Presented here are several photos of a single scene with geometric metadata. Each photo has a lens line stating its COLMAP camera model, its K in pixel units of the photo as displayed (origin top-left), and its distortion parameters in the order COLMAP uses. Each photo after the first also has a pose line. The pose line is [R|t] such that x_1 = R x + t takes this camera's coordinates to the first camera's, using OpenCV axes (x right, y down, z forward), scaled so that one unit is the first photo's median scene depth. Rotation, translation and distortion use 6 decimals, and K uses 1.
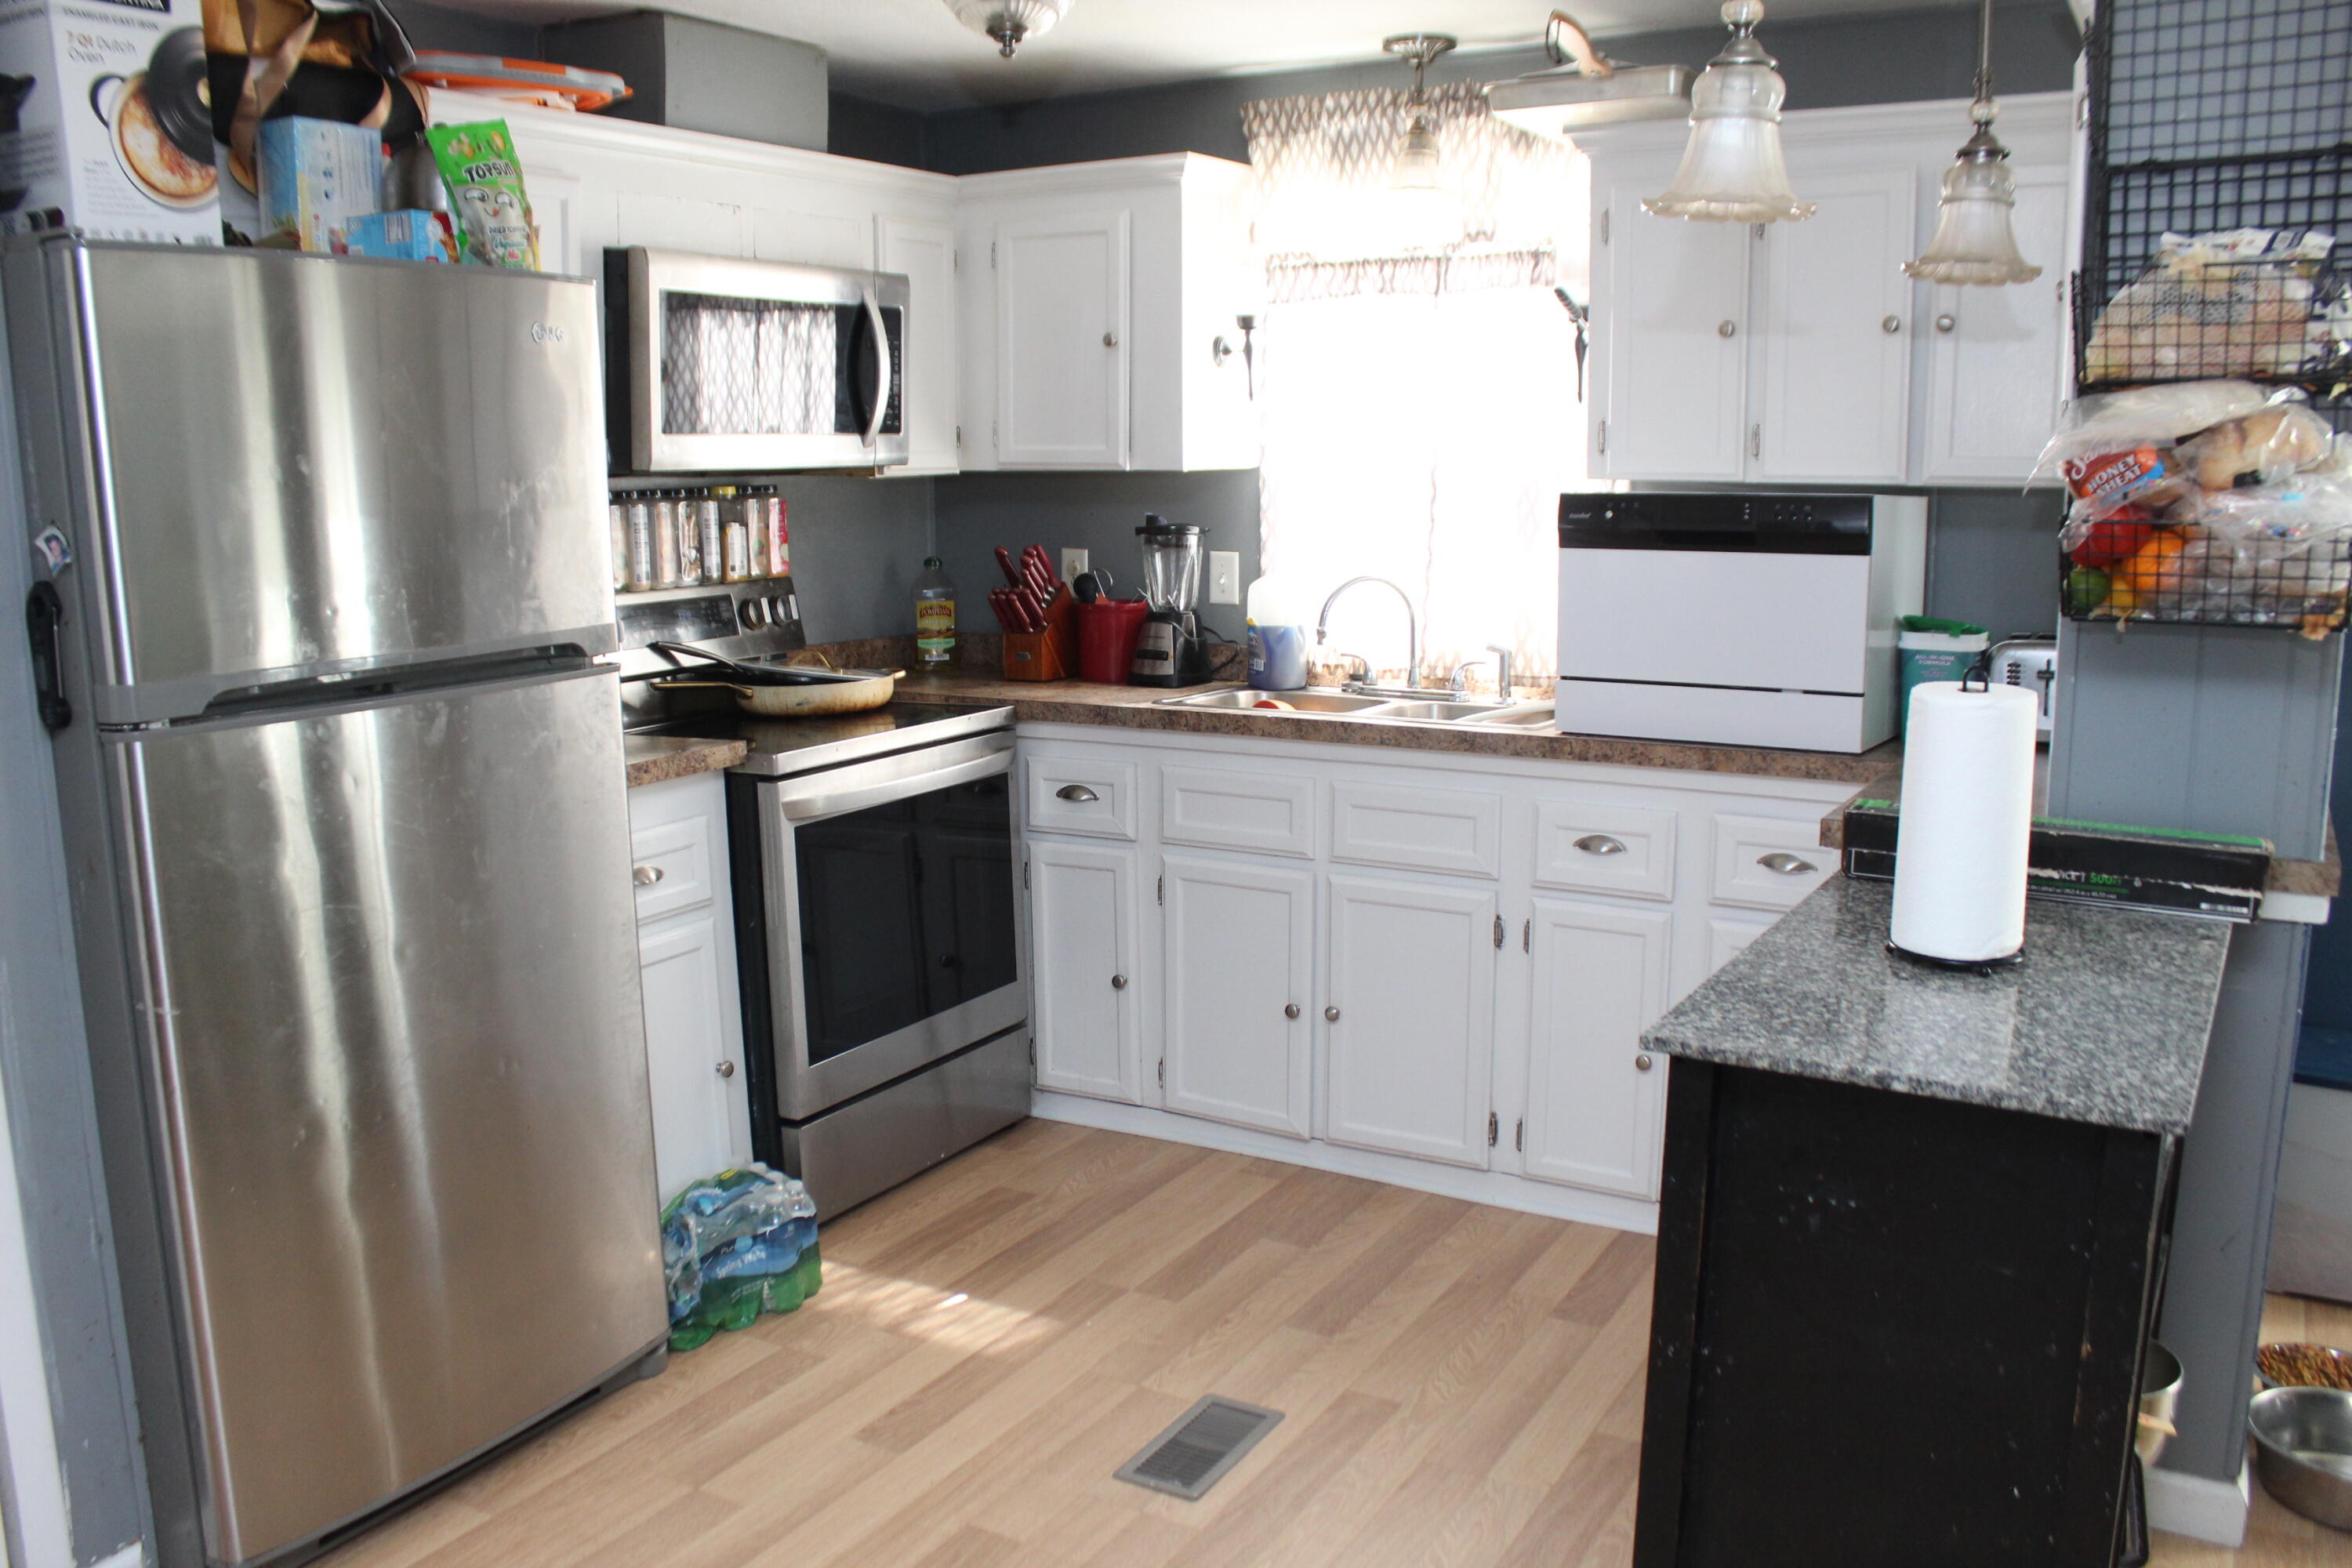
lens RADIAL K [[1941.9, 0, 1157.9], [0, 1941.9, 820.9], [0, 0, 1]] dist [-0.149387, 0.138787]
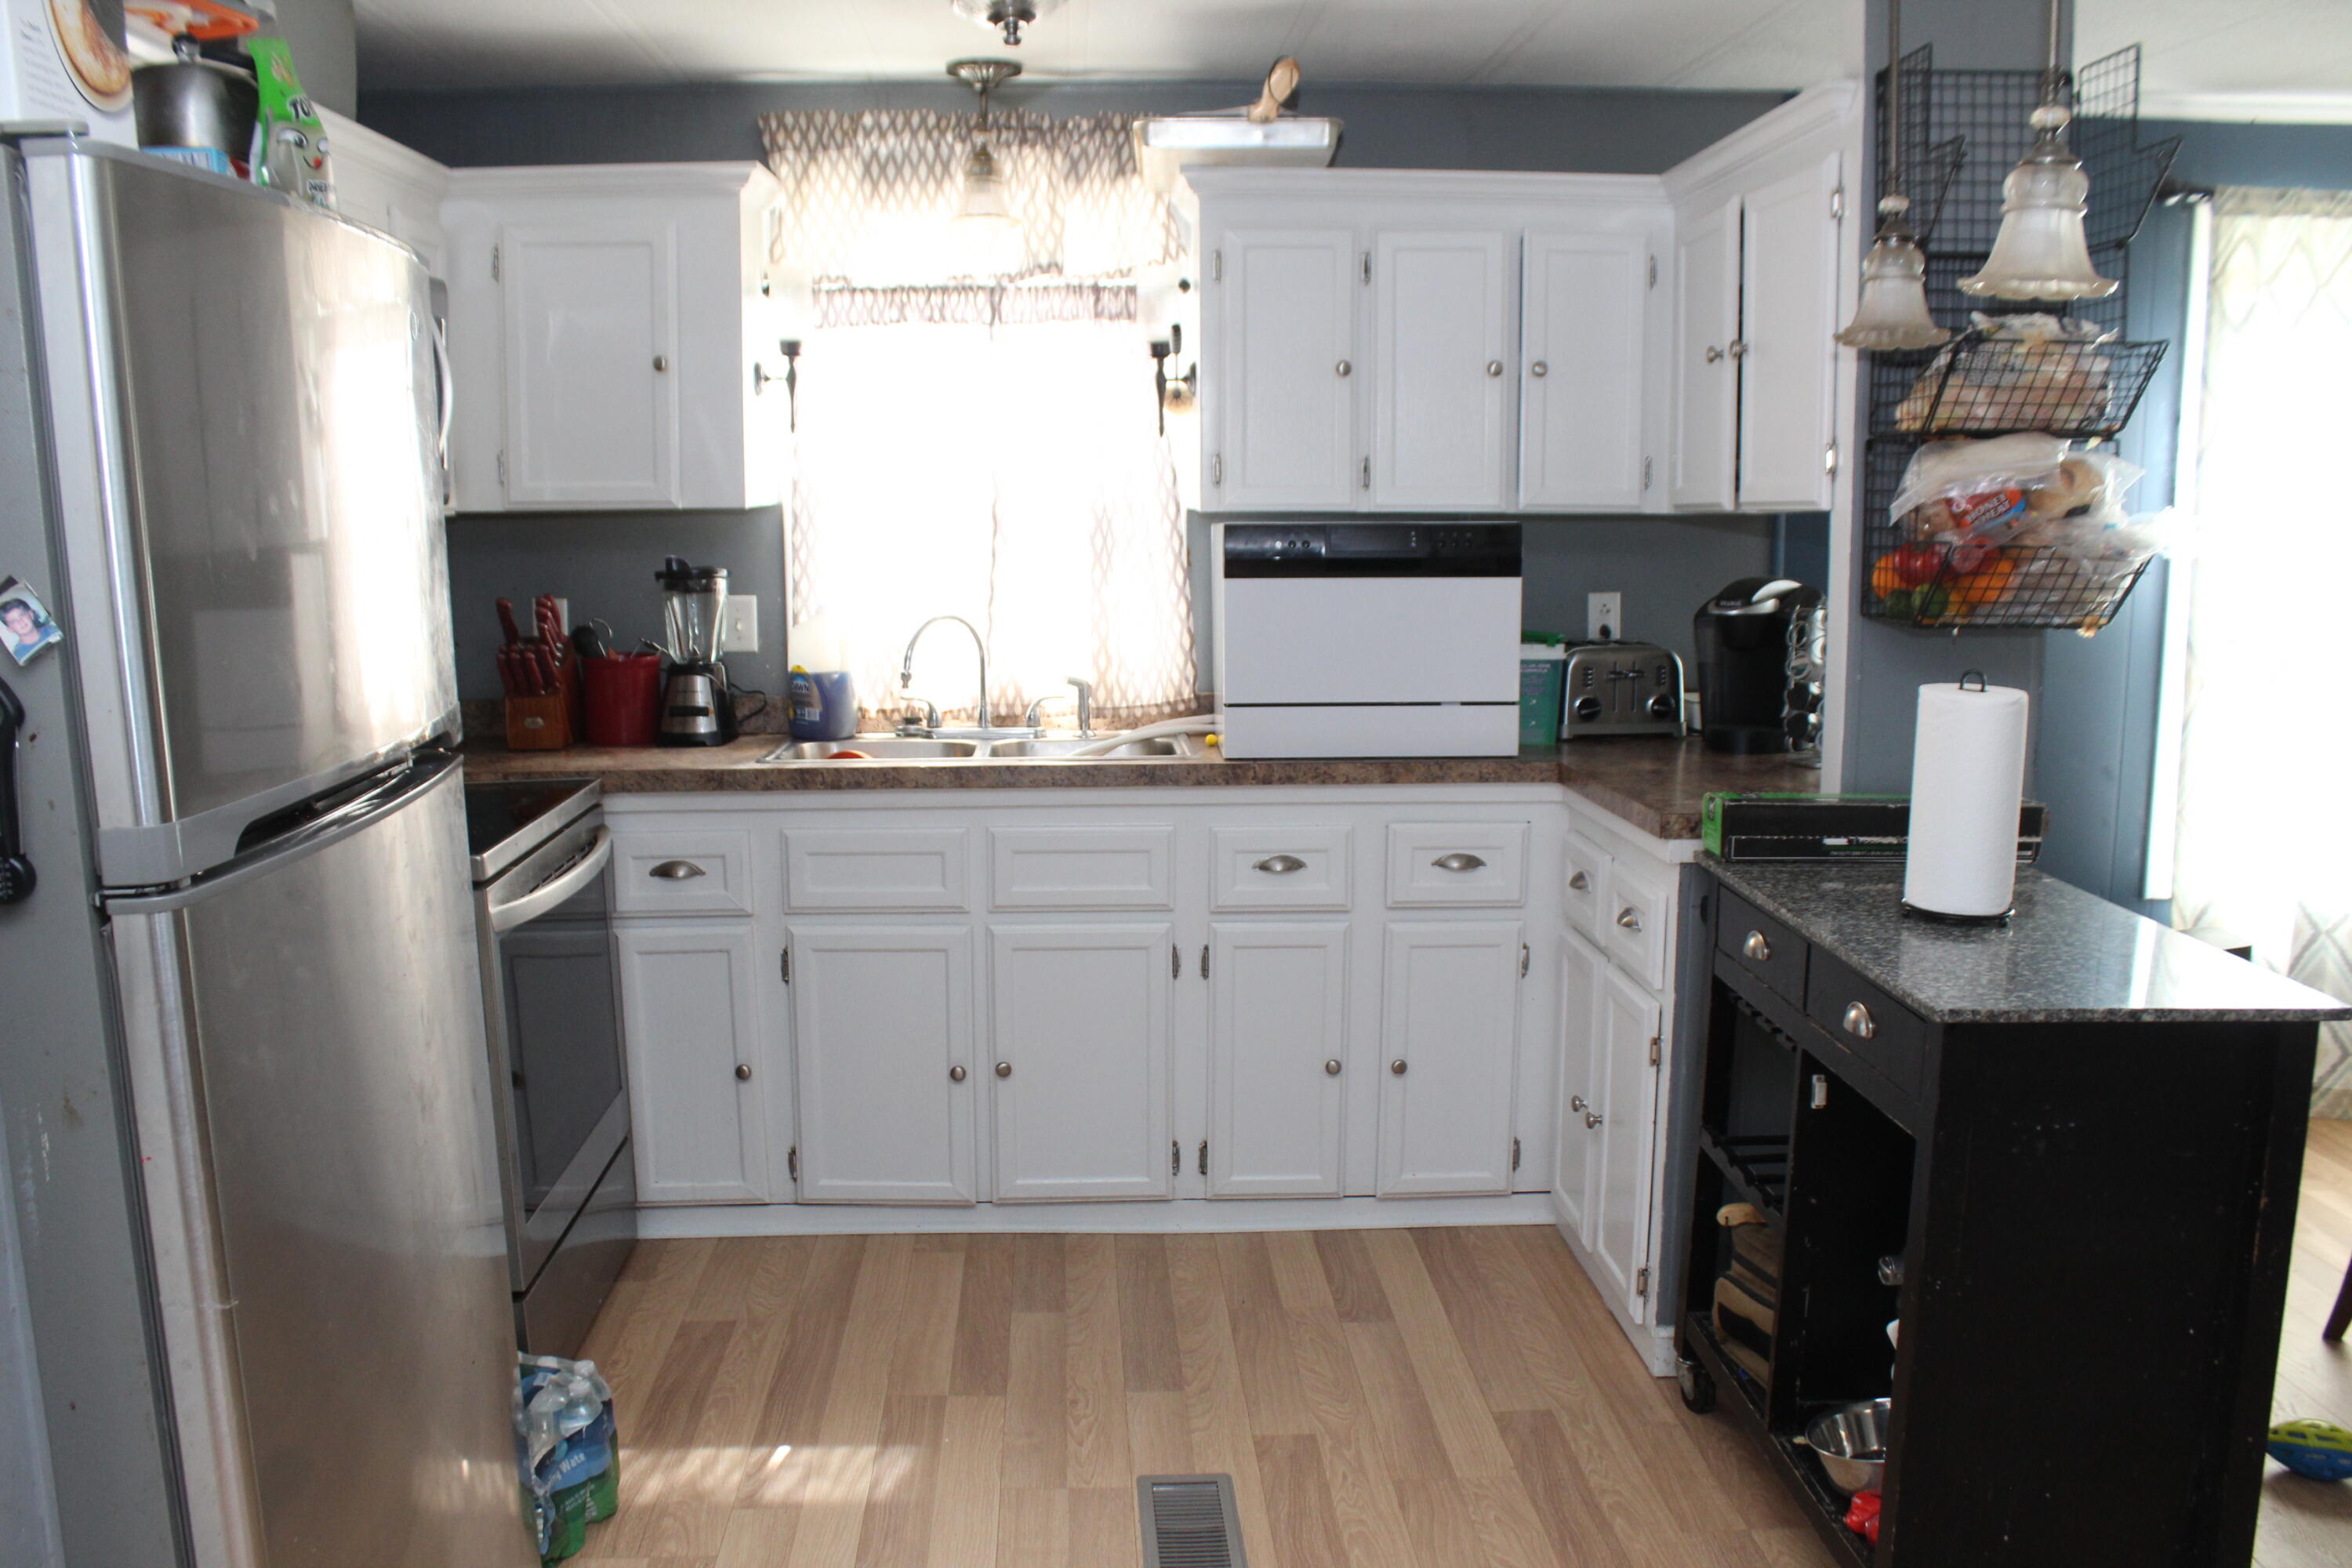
lens RADIAL K [[1941.9, 0, 1157.9], [0, 1941.9, 820.9], [0, 0, 1]] dist [-0.149387, 0.138787]
pose [[0.842169, -0.090655, 0.531539, -0.331040], [0.098656, 0.995031, 0.013393, -0.027377], [-0.530112, 0.041160, 0.846928, 0.134073]]
